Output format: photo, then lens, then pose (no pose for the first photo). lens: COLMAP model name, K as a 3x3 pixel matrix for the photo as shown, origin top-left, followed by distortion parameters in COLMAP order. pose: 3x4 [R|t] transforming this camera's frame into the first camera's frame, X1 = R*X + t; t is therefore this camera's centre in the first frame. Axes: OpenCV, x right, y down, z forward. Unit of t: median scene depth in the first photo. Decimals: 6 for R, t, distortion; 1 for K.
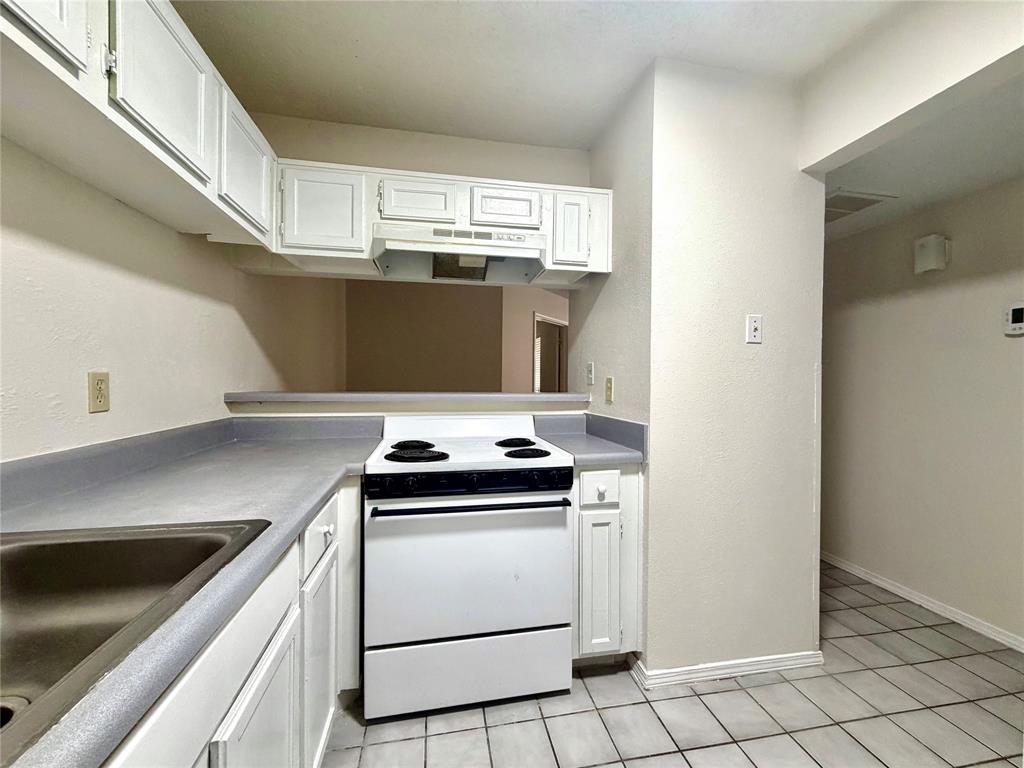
lens RADIAL K [[407.9, 0, 509.9], [0, 407.9, 384.0], [0, 0, 1]] dist [-0.000585, 0.000004]
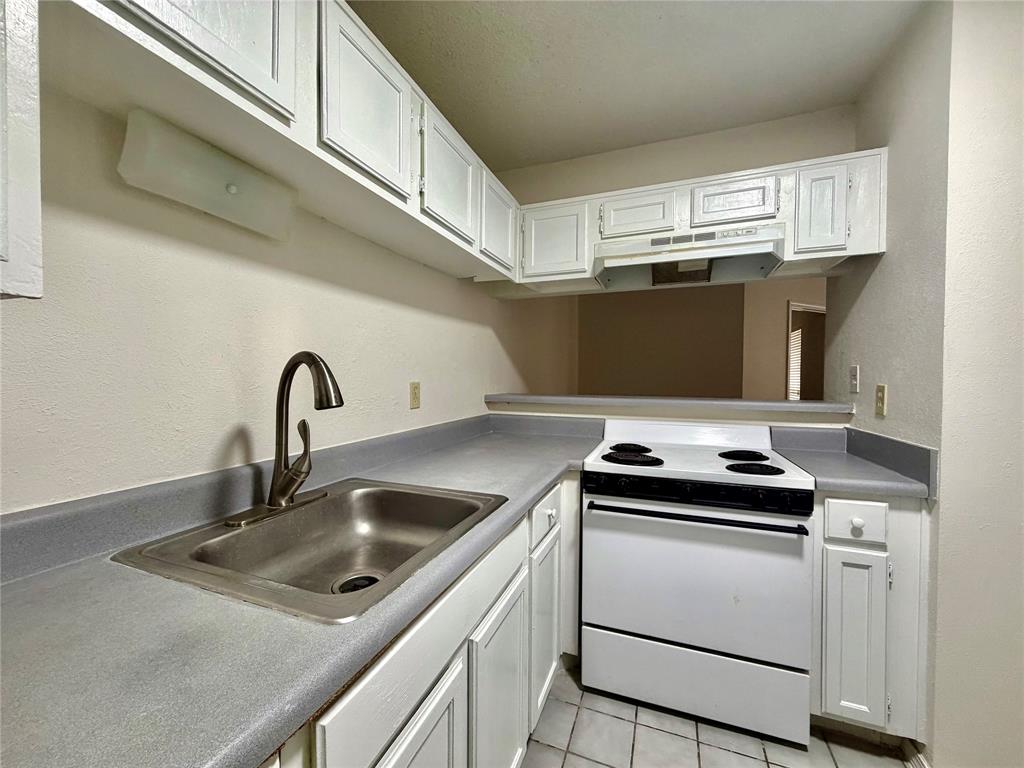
lens RADIAL K [[407.9, 0, 509.2], [0, 407.9, 384.2], [0, 0, 1]] dist [-0.000585, 0.000004]
pose [[0.847120, 0.007136, -0.531353, 0.064887], [-0.005145, 0.999973, 0.005228, -0.022541], [0.531376, -0.001695, 0.847134, -0.067969]]
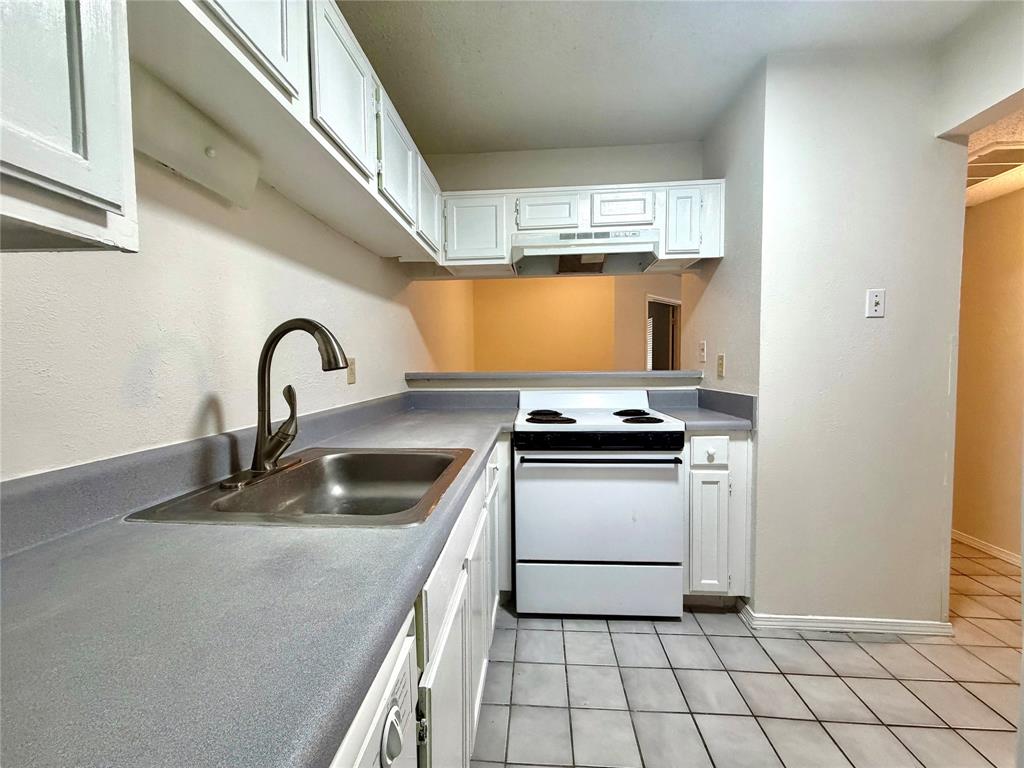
lens RADIAL K [[407.9, 0, 509.7], [0, 407.9, 384.0], [0, 0, 1]] dist [-0.000585, 0.000004]
pose [[0.966233, -0.004457, -0.257632, -0.025608], [0.014708, 0.999174, 0.037875, 0.015380], [0.257251, -0.040385, 0.965500, -0.244039]]
